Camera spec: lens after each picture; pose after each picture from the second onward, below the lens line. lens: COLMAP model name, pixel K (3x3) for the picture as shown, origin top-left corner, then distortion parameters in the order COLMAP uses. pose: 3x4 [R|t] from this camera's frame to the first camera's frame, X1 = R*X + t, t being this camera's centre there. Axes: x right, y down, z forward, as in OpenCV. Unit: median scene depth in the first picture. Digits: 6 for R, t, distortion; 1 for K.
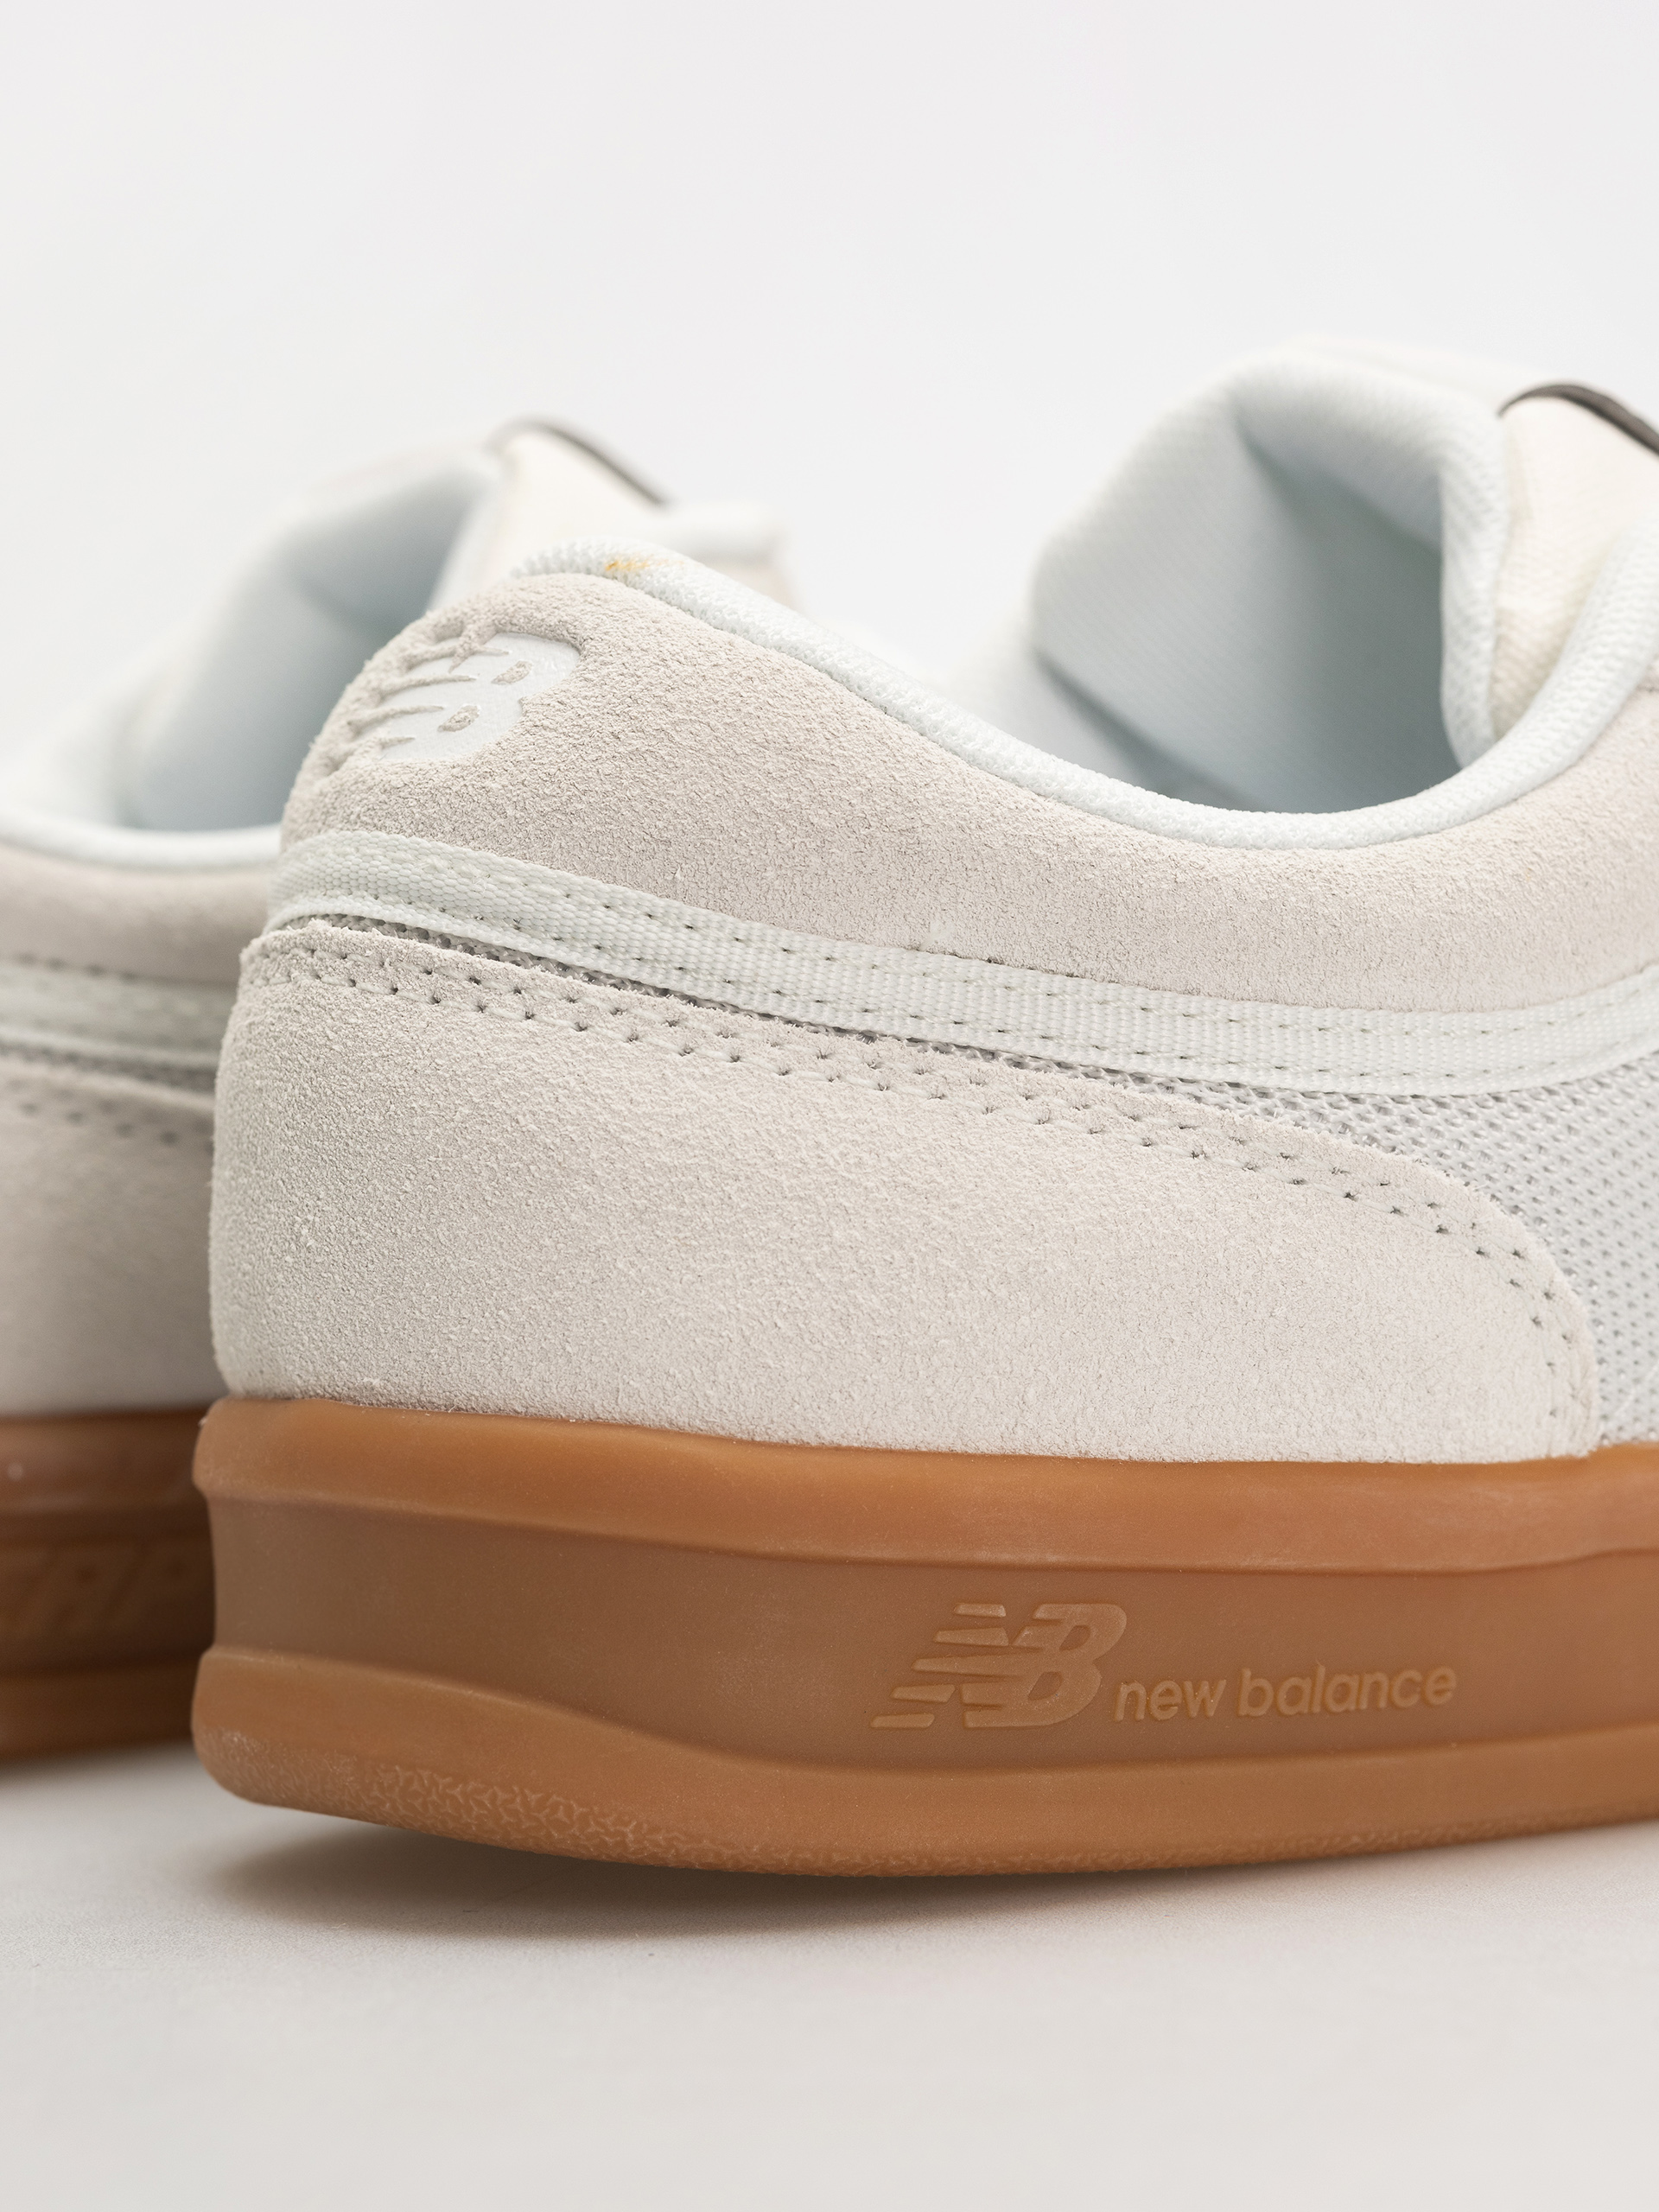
lens RADIAL K [[7062.0, 0, 822.4], [0, 7062.0, 1112.8], [0, 0, 1]] dist [0.040720, 0.000000]
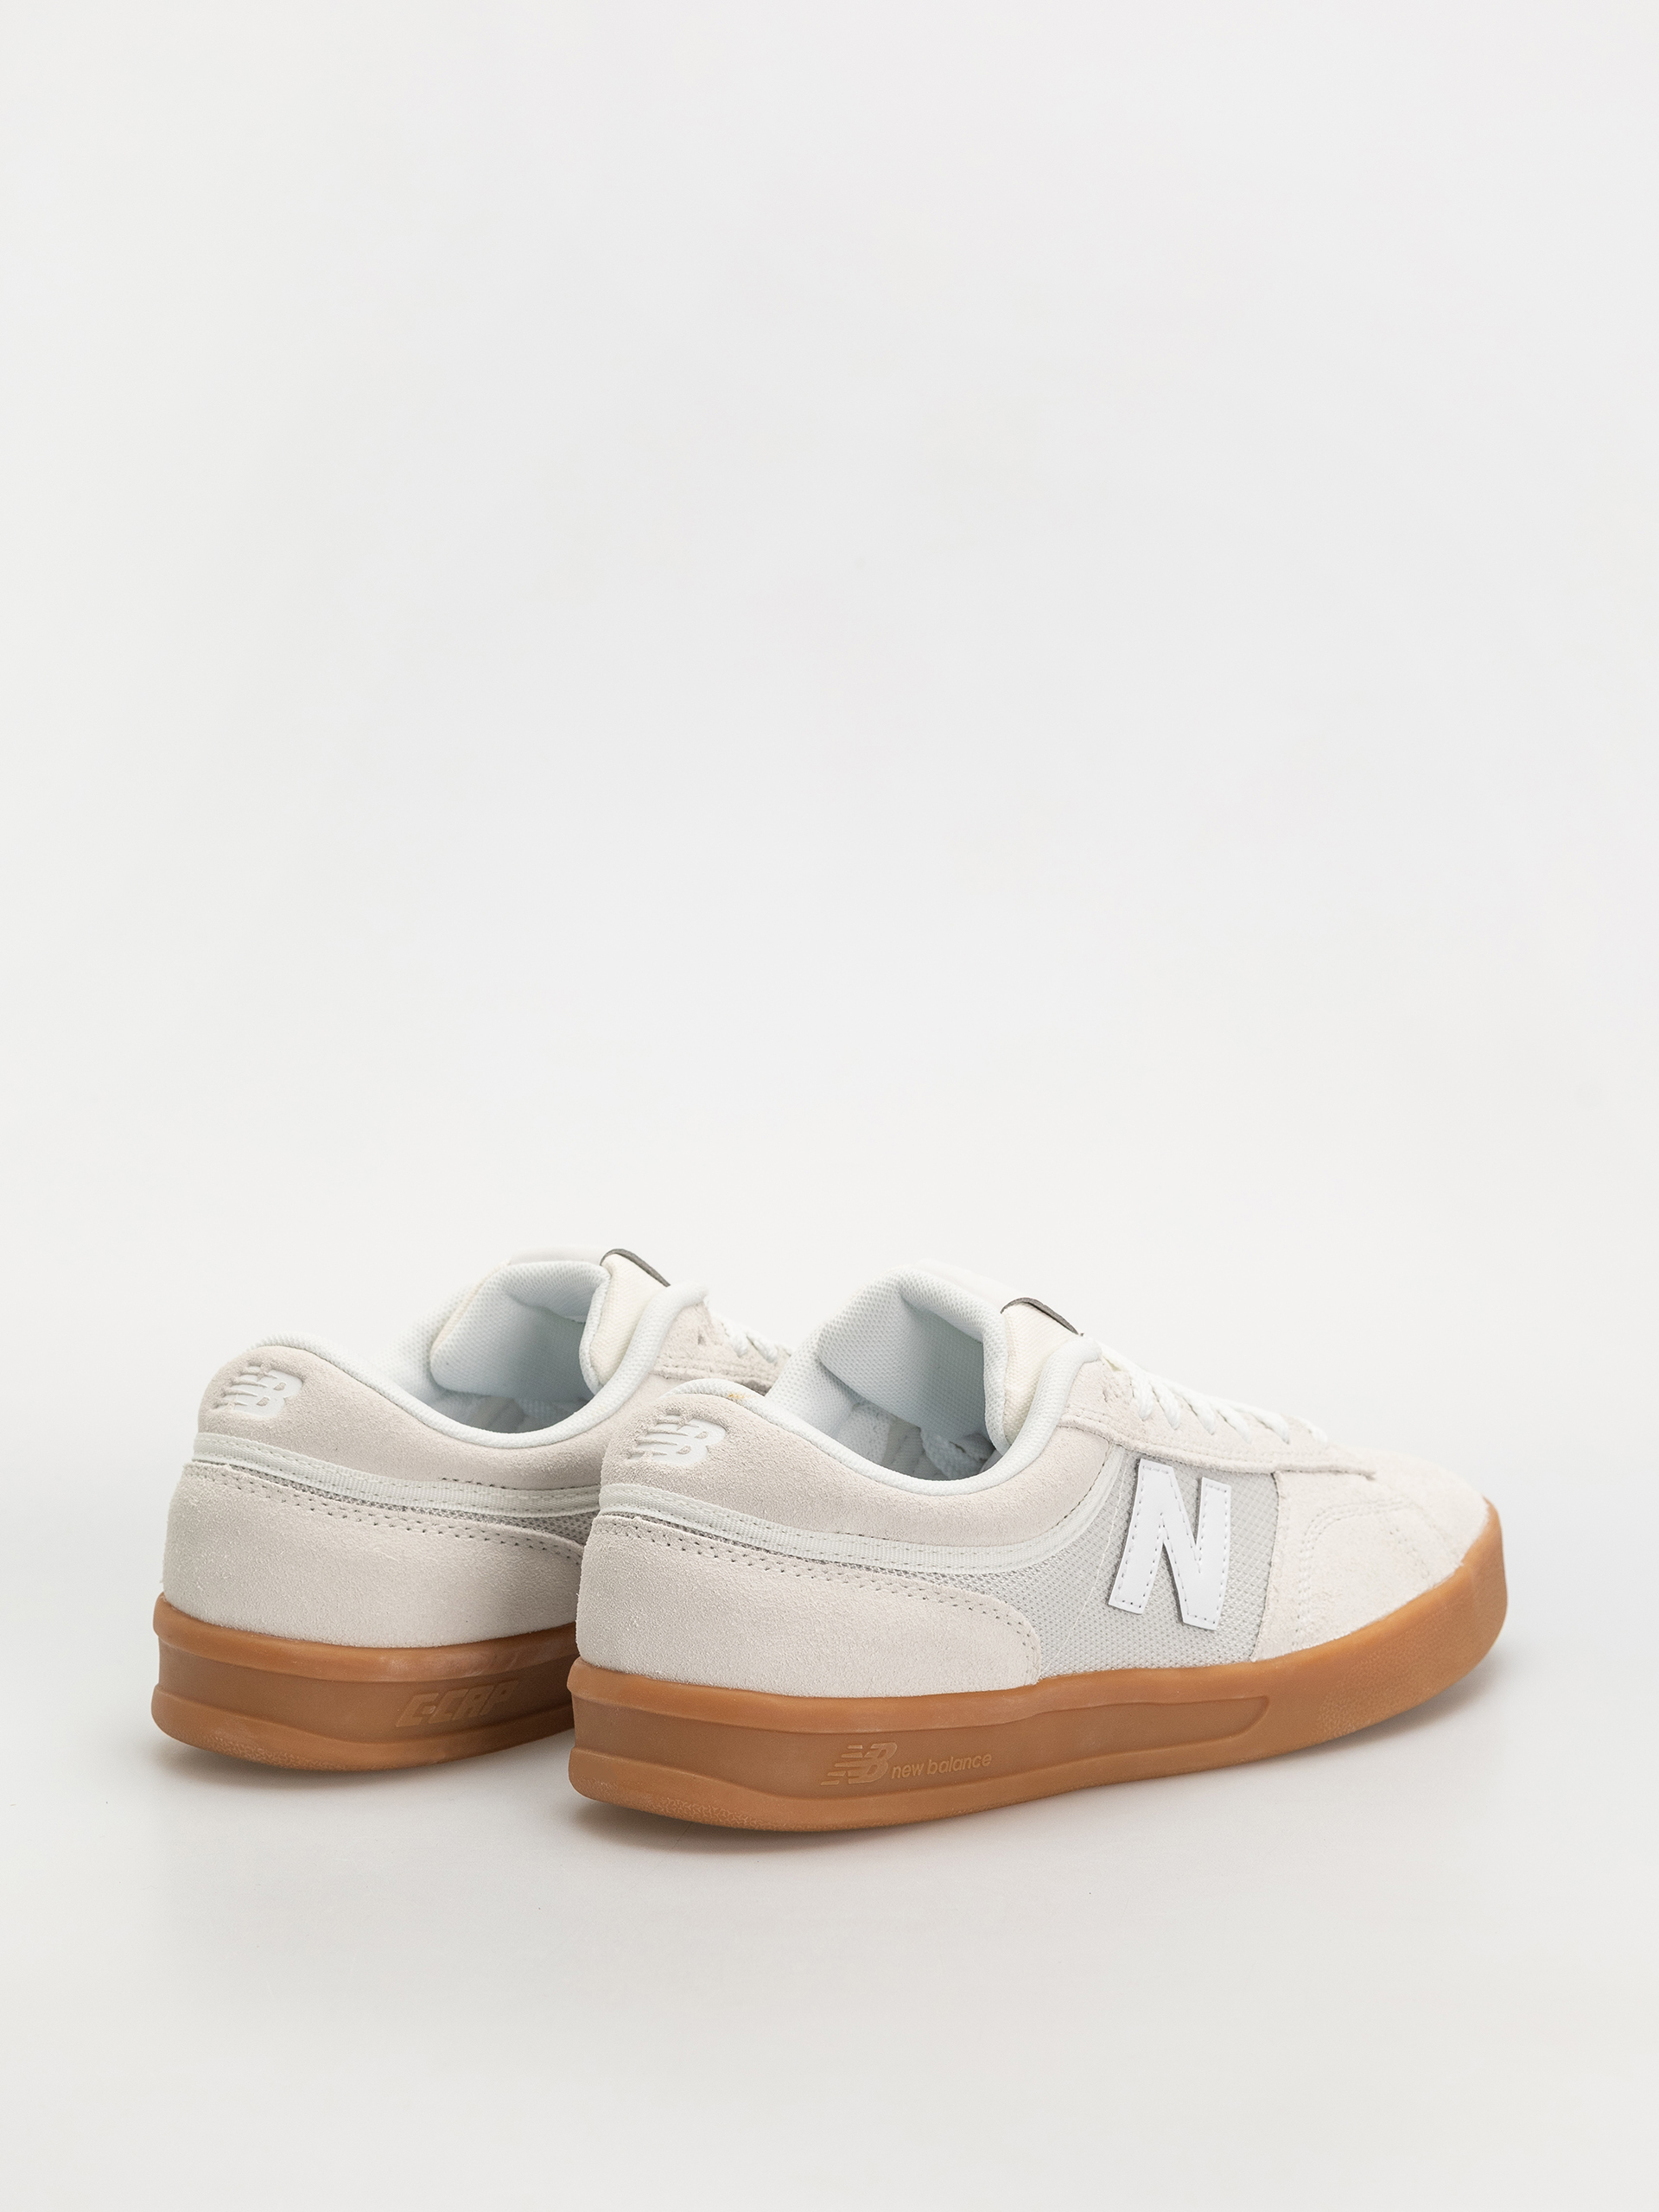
lens RADIAL K [[7062.0, 0, 831.2], [0, 7062.0, 1101.1], [0, 0, 1]] dist [0.040720, 0.000000]
pose [[0.982594, 0.012254, 0.185361, -0.560125], [-0.028023, 0.996181, 0.082692, -0.463275], [-0.183639, -0.086447, 0.979185, -1.989378]]
